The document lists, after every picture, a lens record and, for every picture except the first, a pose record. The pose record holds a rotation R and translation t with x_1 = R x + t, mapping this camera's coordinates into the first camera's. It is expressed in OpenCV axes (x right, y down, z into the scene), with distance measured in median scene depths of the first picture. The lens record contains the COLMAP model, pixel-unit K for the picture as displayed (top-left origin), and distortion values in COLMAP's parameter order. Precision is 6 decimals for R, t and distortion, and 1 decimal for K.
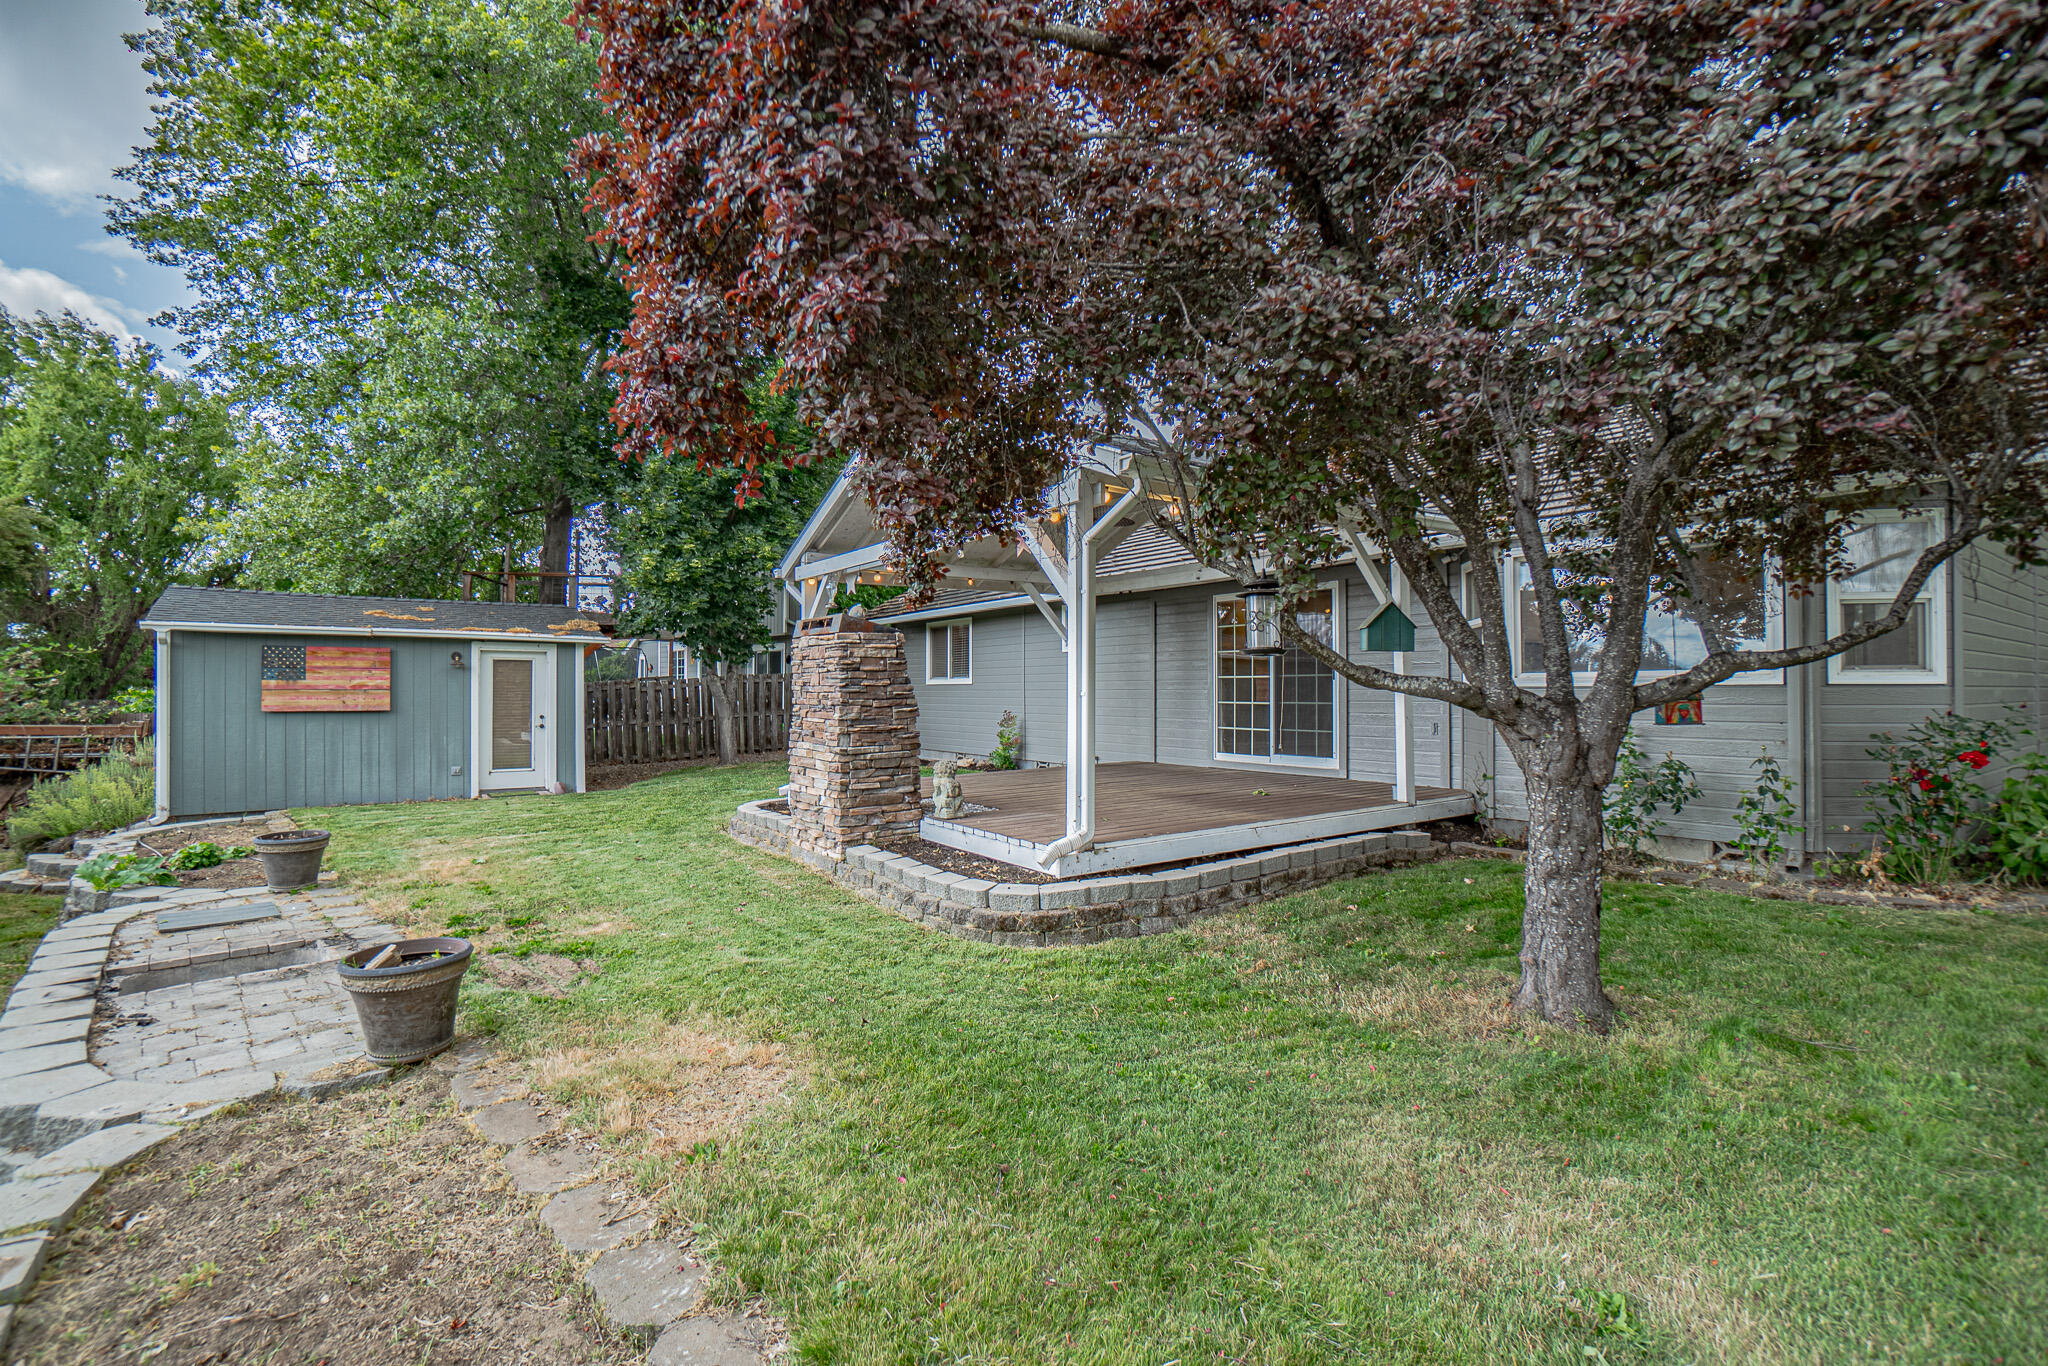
lens RADIAL K [[923.0, 0, 1026.5], [0, 923.0, 685.9], [0, 0, 1]] dist [-0.037408, 0.002456]
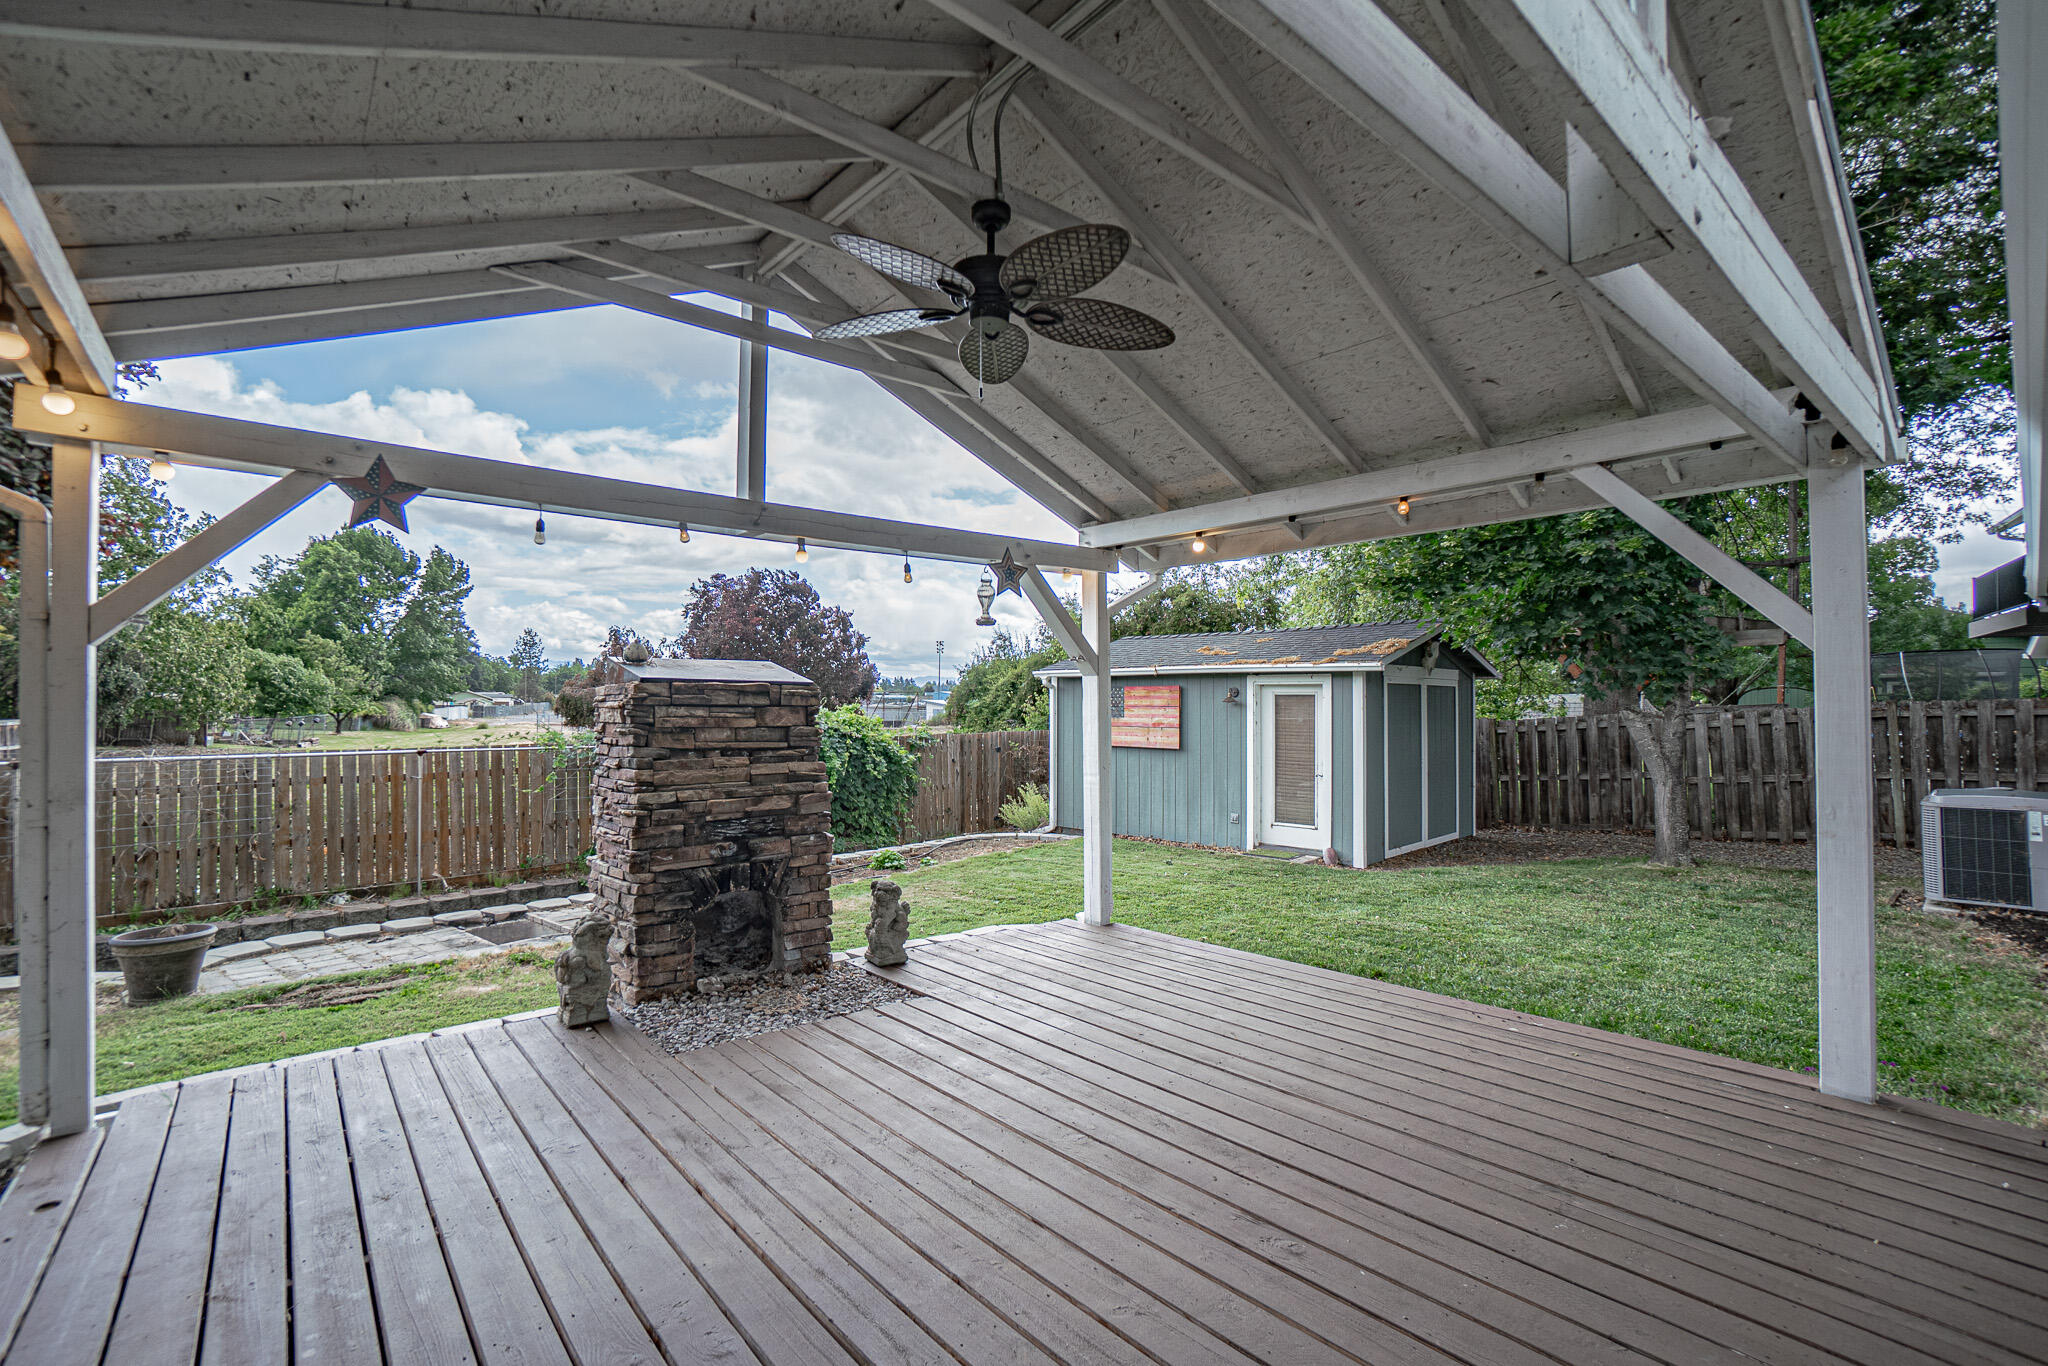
lens RADIAL K [[923.0, 0, 1027.8], [0, 923.0, 687.9], [0, 0, 1]] dist [-0.037408, 0.002456]
pose [[0.087144, -0.011730, -0.996127, 0.179496], [0.005757, 0.999920, -0.011271, -0.018192], [0.996179, -0.004752, 0.087205, 0.465751]]
